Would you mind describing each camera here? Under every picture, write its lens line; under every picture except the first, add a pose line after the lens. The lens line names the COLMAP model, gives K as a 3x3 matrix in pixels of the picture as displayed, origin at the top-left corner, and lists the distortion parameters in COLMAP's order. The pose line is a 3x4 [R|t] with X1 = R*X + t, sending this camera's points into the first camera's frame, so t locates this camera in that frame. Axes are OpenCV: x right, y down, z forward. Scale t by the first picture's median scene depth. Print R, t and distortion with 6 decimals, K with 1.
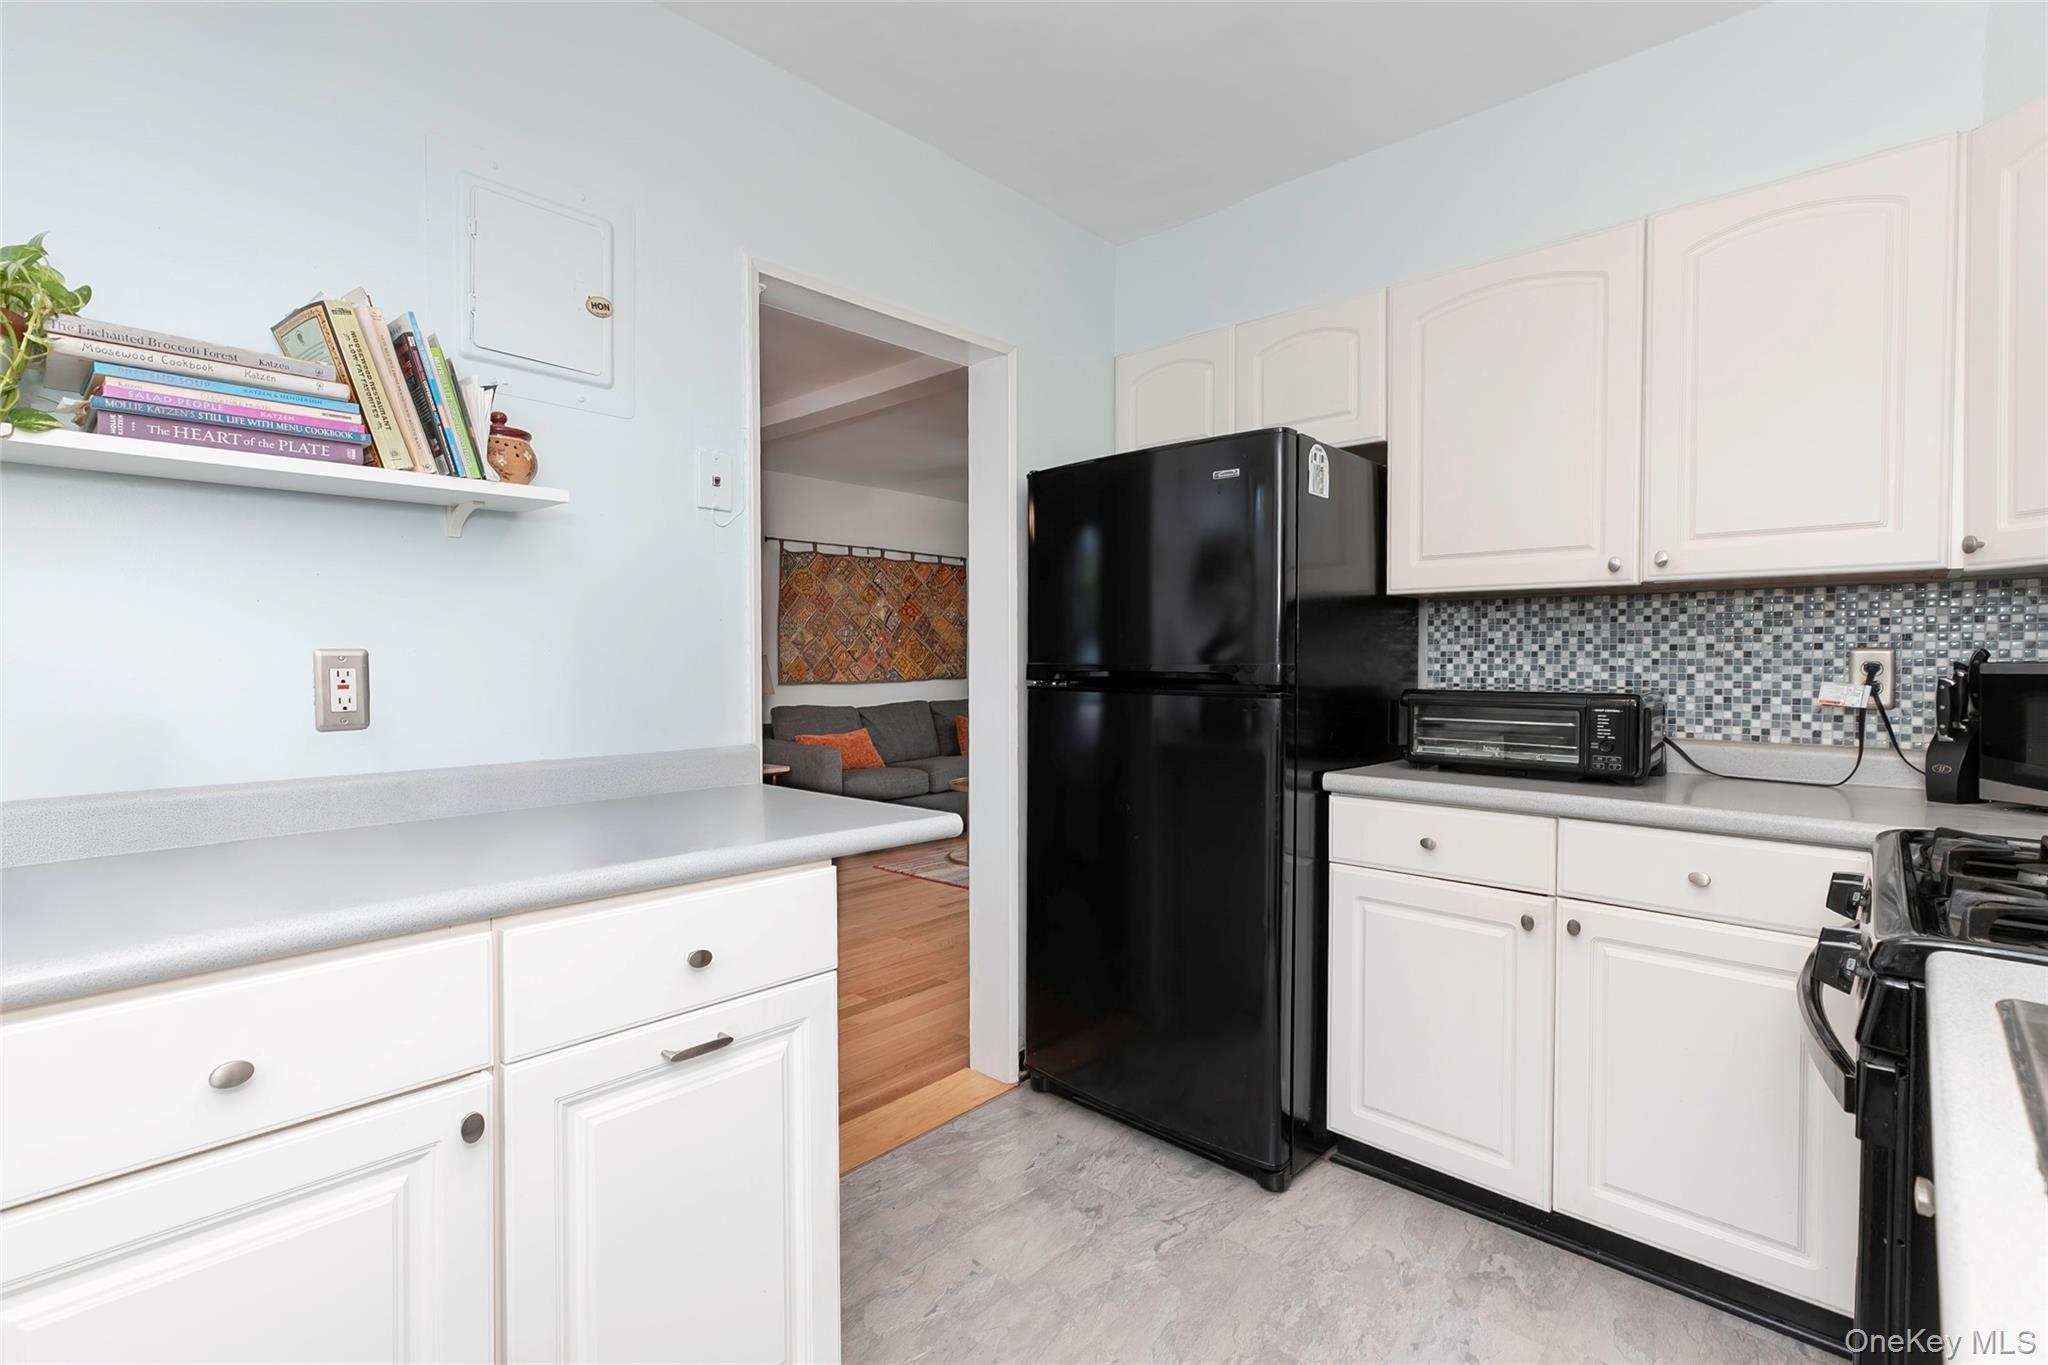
lens RADIAL K [[942.6, 0, 1010.1], [0, 942.6, 680.6], [0, 0, 1]] dist [0.008247, -0.001247]
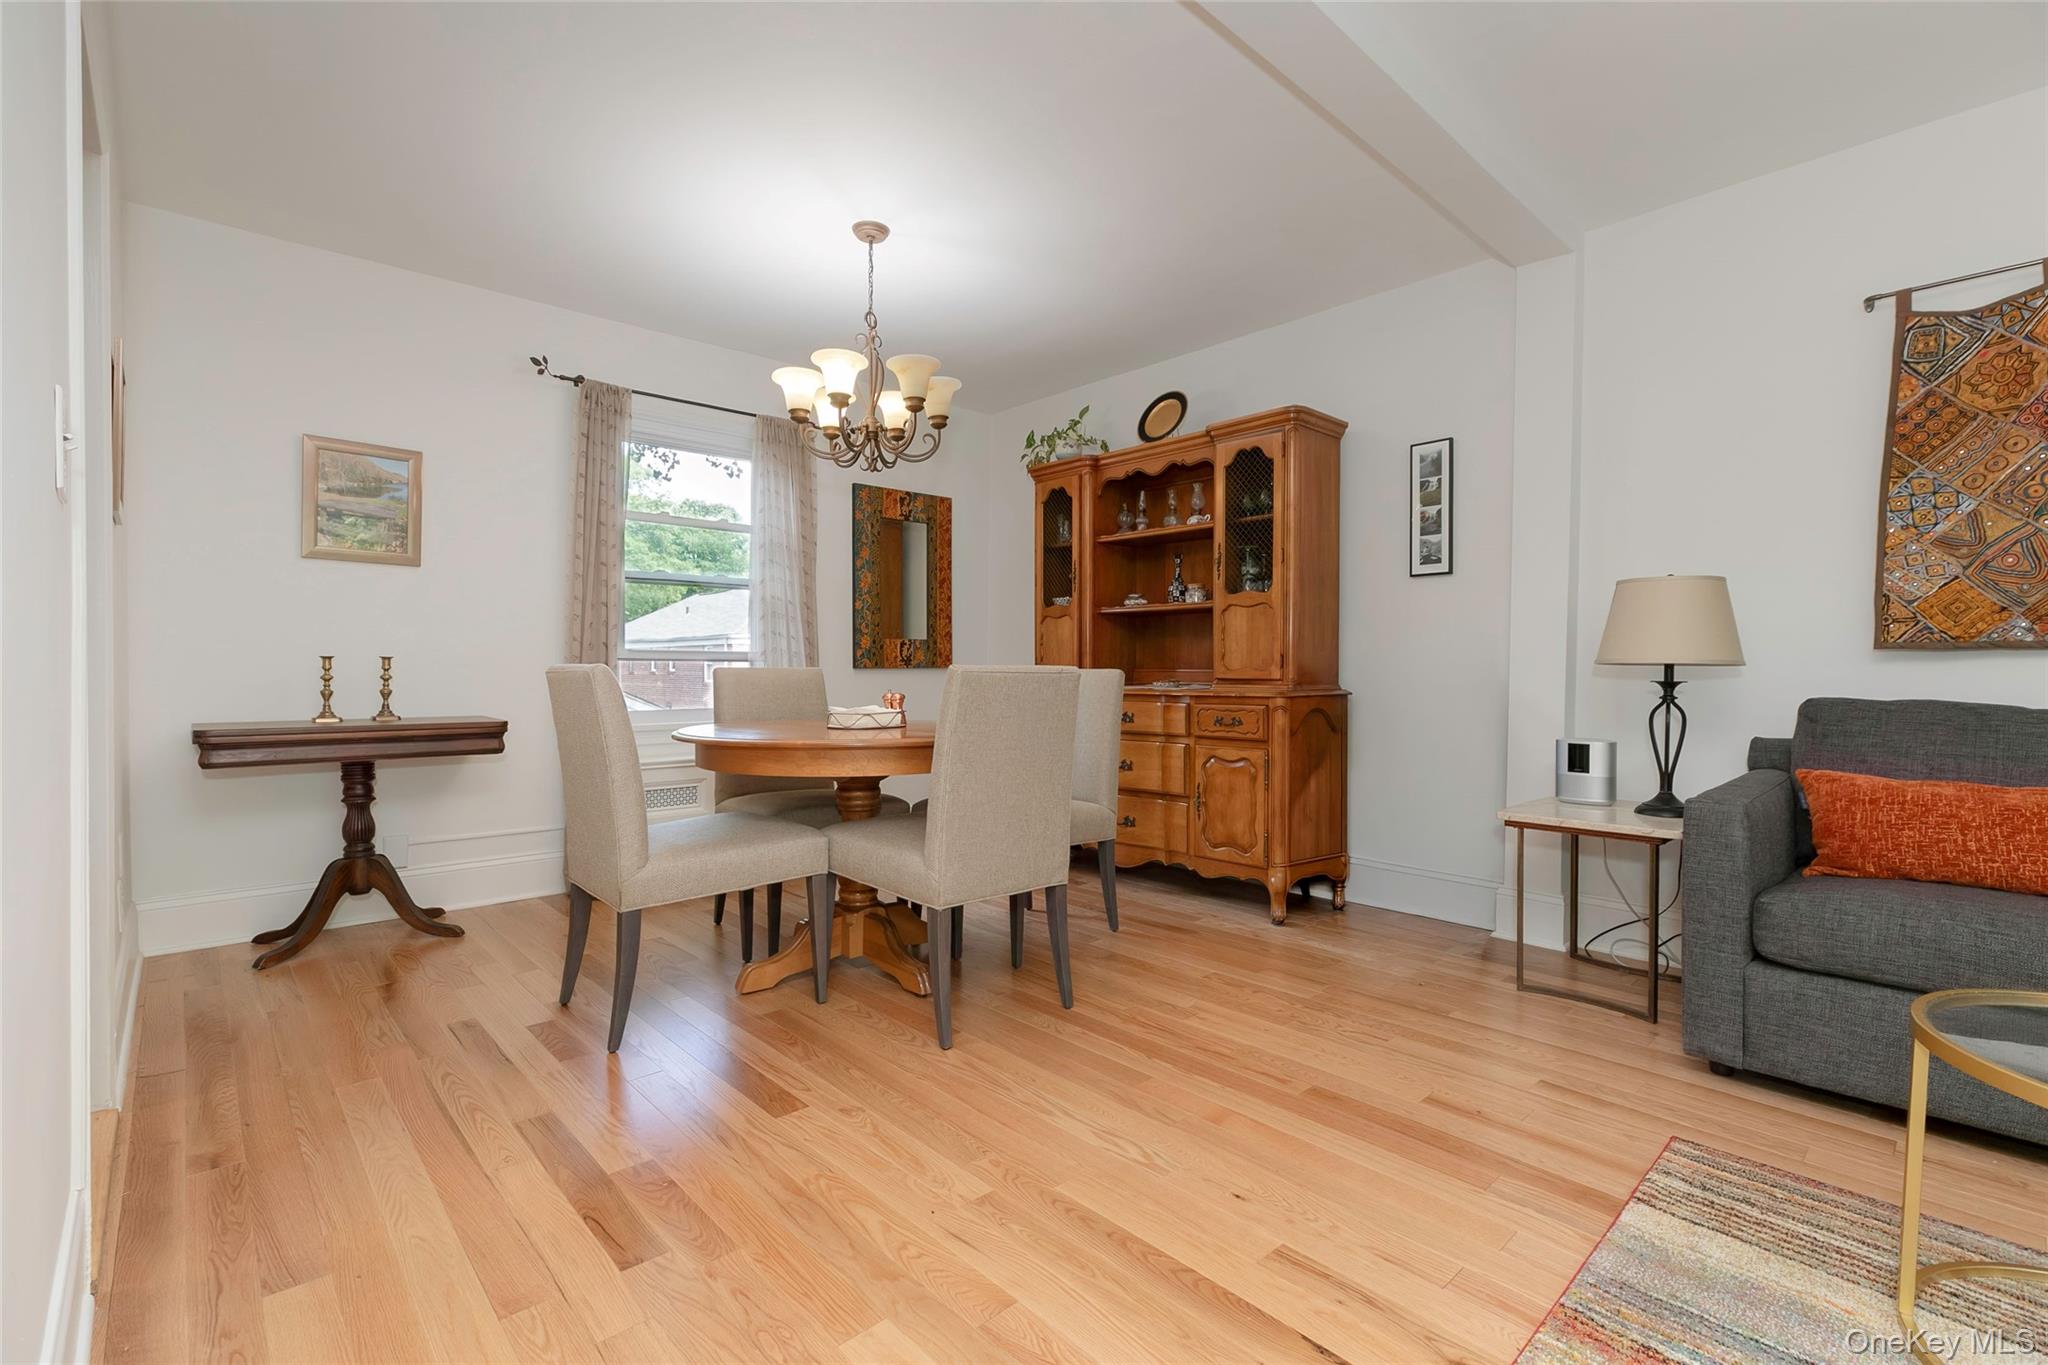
lens RADIAL K [[942.6, 0, 1031.0], [0, 942.6, 676.6], [0, 0, 1]] dist [0.008247, -0.001247]
pose [[-0.067571, 0.013979, -0.997617, 0.600277], [-0.027473, 0.999497, 0.015866, 0.062169], [0.997336, 0.028480, -0.067153, 2.050914]]
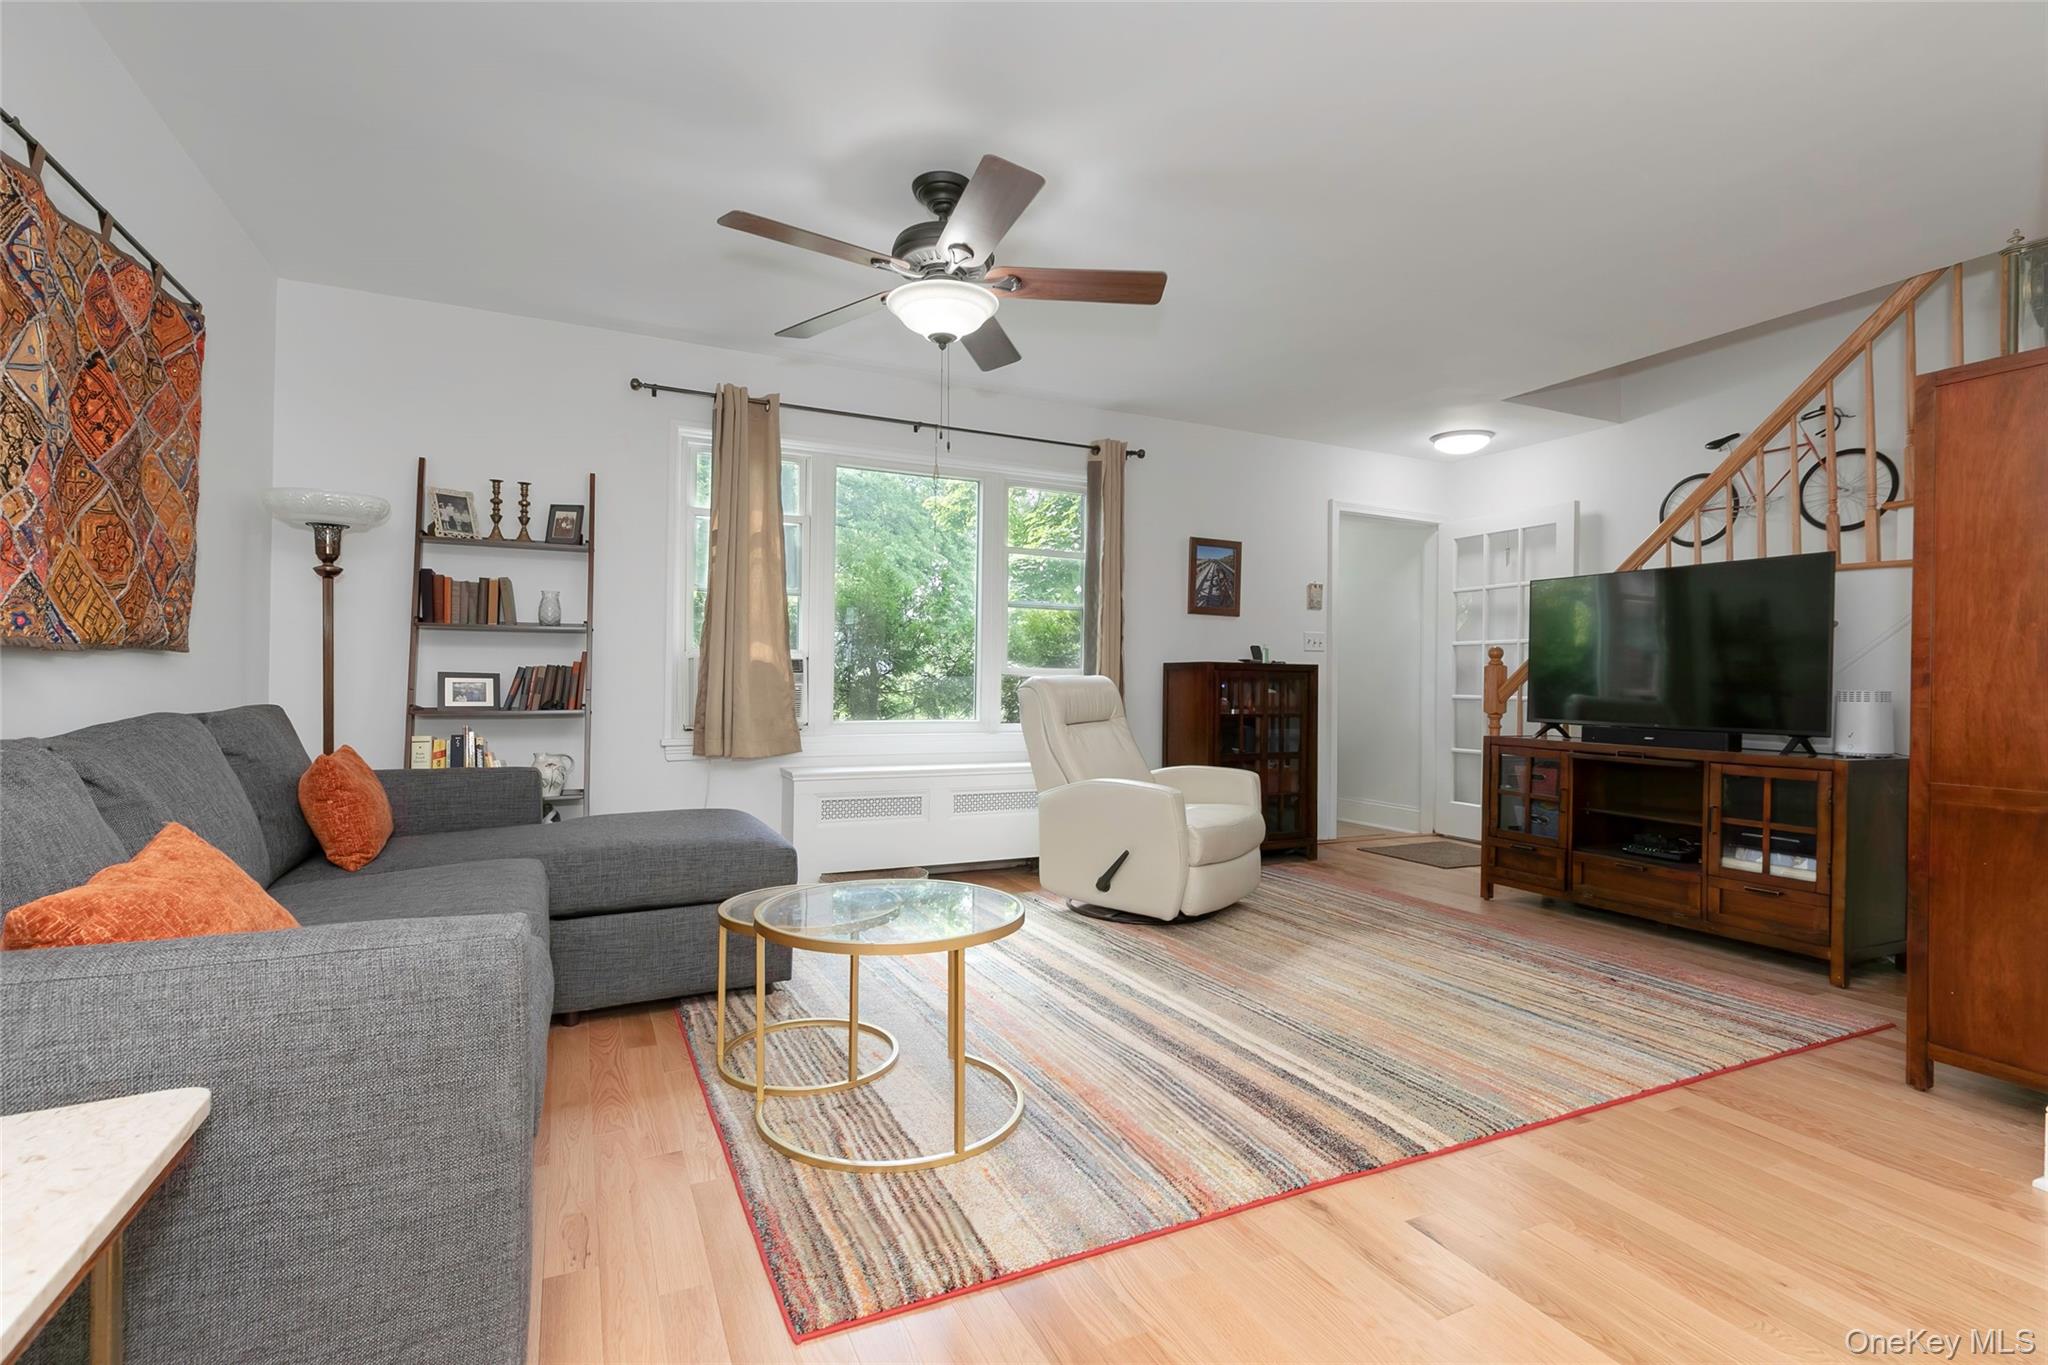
lens RADIAL K [[942.6, 0, 1015.7], [0, 942.6, 681.1], [0, 0, 1]] dist [0.008247, -0.001247]
pose [[0.365283, 0.007737, 0.930864, -0.905253], [0.009216, 0.999886, -0.011928, 0.053767], [-0.930851, 0.012936, 0.365170, 2.242487]]
